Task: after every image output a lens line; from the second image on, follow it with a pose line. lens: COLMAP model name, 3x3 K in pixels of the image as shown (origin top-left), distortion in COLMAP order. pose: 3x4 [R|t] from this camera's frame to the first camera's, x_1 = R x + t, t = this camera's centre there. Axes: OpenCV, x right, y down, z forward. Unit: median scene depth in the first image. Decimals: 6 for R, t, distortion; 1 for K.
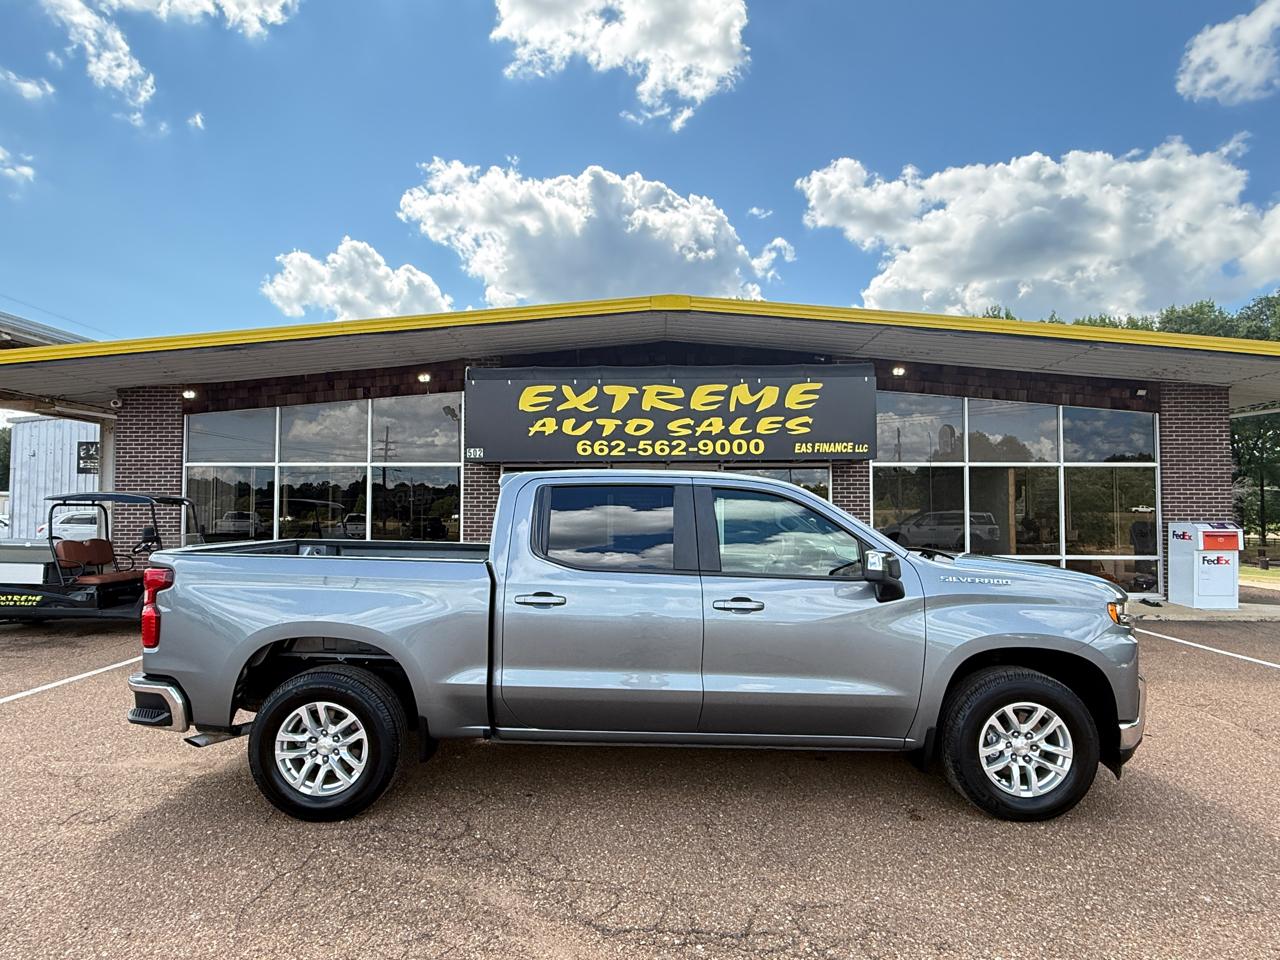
lens RADIAL K [[753.2, 0, 639.4], [0, 753.2, 481.9], [0, 0, 1]] dist [-0.000609, -0.000384]
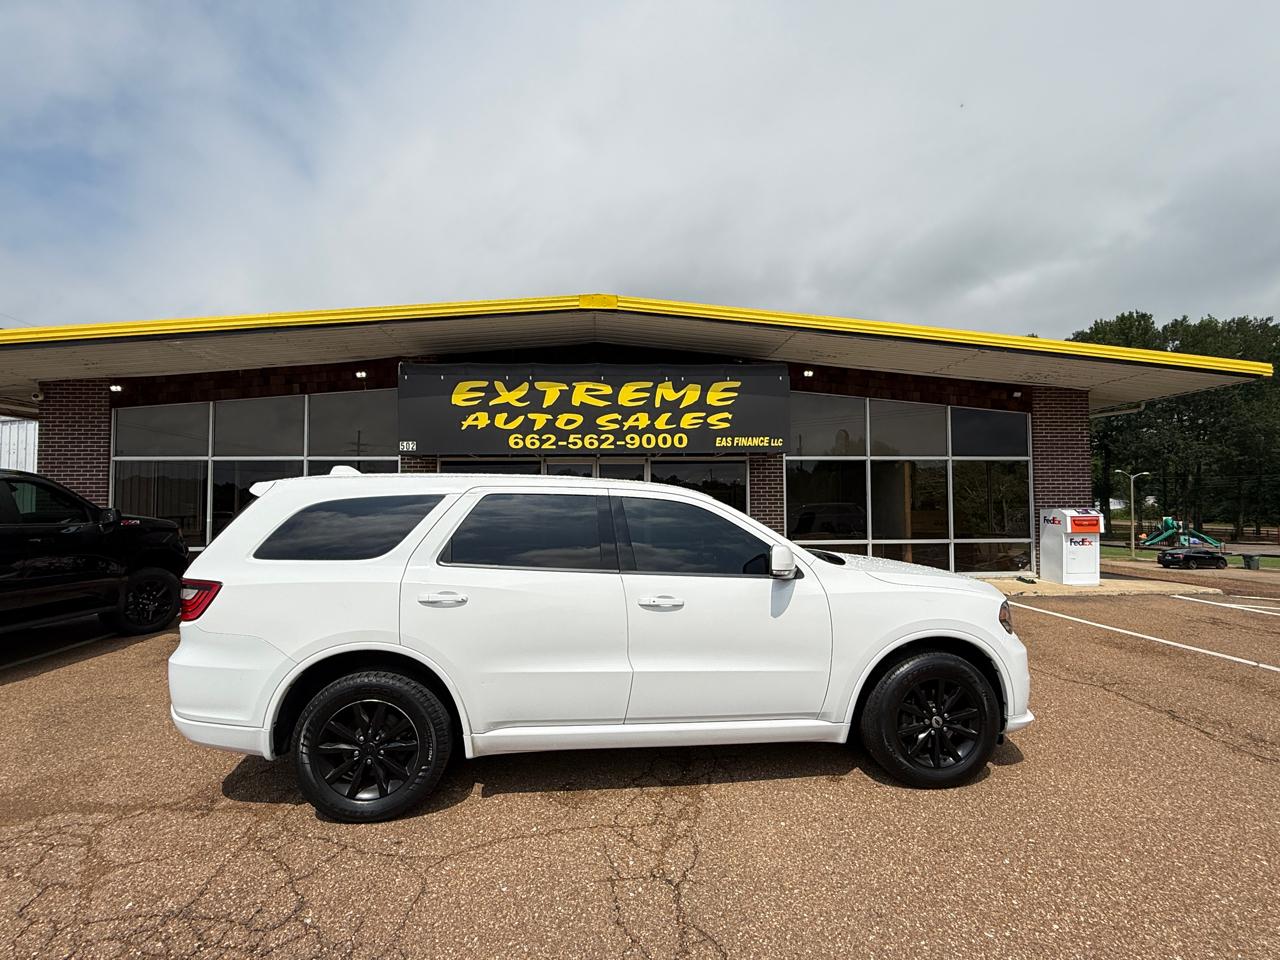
lens RADIAL K [[634.4, 0, 644.4], [0, 634.4, 479.0], [0, 0, 1]] dist [-0.000274, -0.000357]
pose [[0.995702, -0.003253, 0.092559, 0.021737], [0.003507, 0.999991, -0.002583, 0.009751], [-0.092550, 0.002896, 0.995704, 0.111952]]
